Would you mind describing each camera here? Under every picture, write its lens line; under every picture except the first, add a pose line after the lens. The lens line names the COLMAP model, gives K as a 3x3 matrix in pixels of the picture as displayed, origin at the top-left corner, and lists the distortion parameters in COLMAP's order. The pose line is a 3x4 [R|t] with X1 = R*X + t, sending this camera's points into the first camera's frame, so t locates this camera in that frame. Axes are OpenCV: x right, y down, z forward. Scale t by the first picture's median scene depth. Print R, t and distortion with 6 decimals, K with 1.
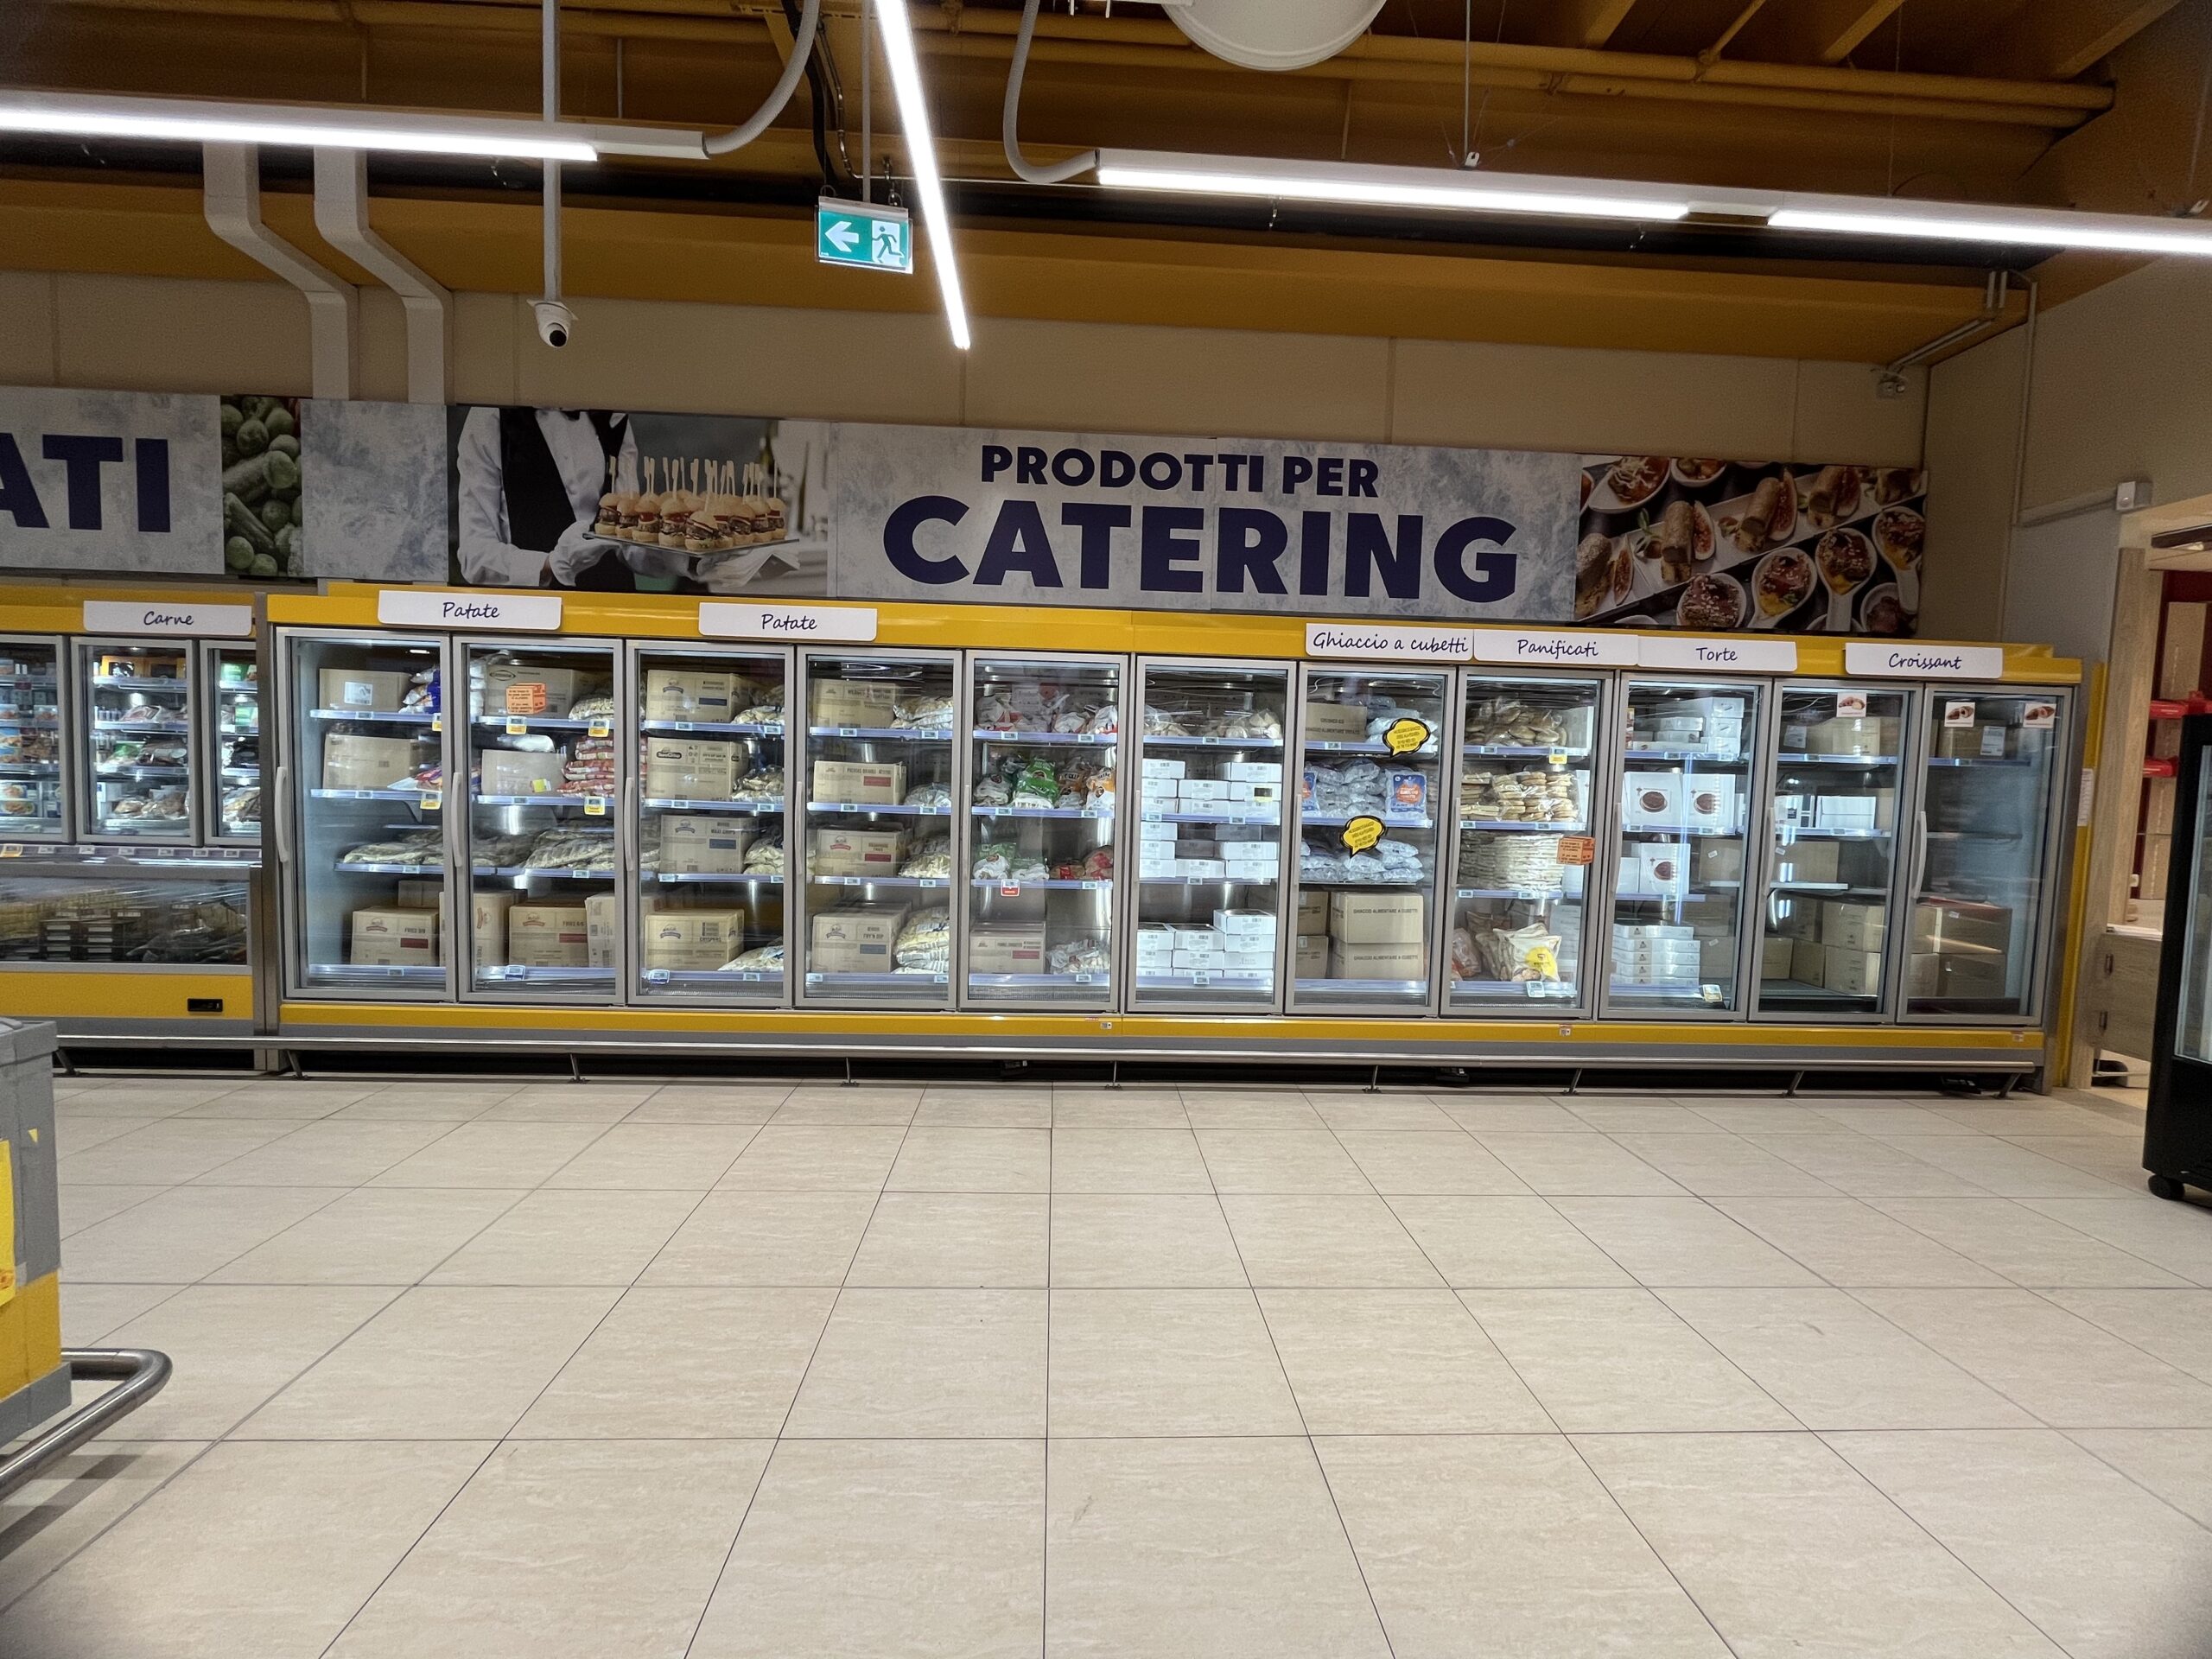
lens RADIAL K [[896.9, 0, 1106.0], [0, 896.9, 829.5], [0, 0, 1]] dist [-0.002174, -0.000262]
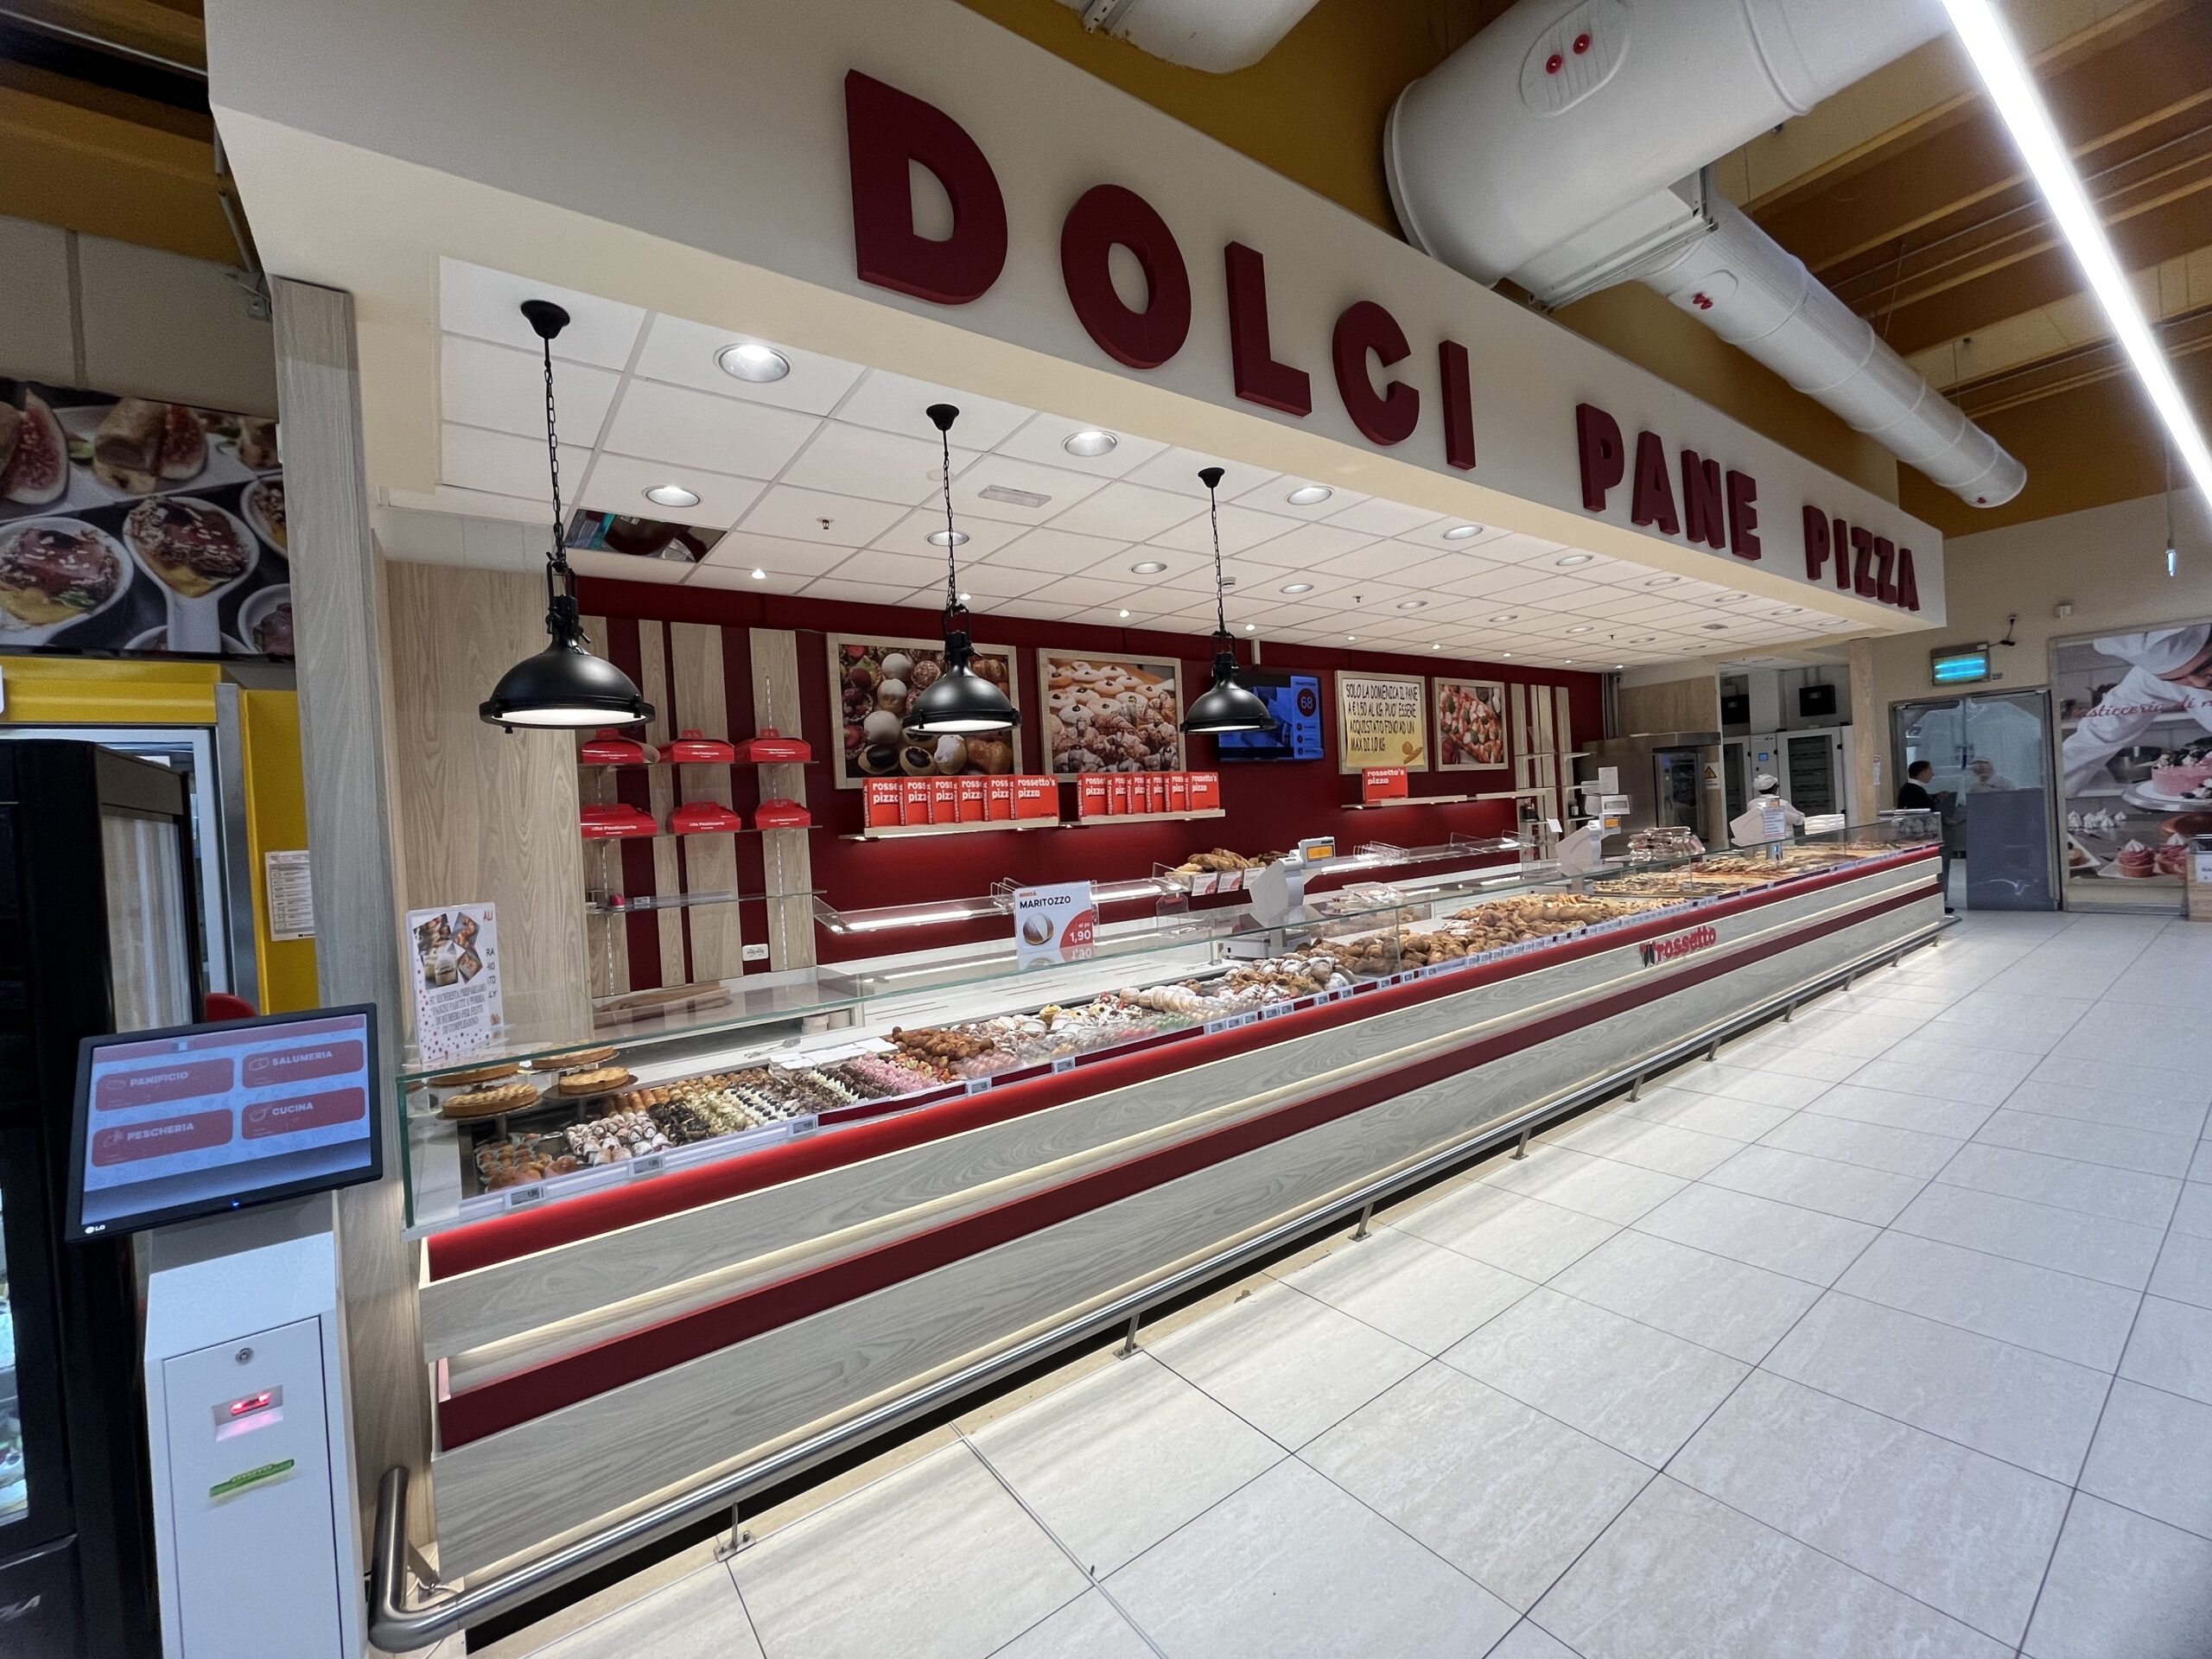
lens RADIAL K [[896.9, 0, 1106.0], [0, 896.9, 829.5], [0, 0, 1]] dist [-0.002174, -0.000262]
pose [[0.832316, -0.086392, 0.547527, 1.008746], [0.122089, 0.992094, -0.029054, 0.006935], [-0.540688, 0.091029, 0.836283, 0.107728]]
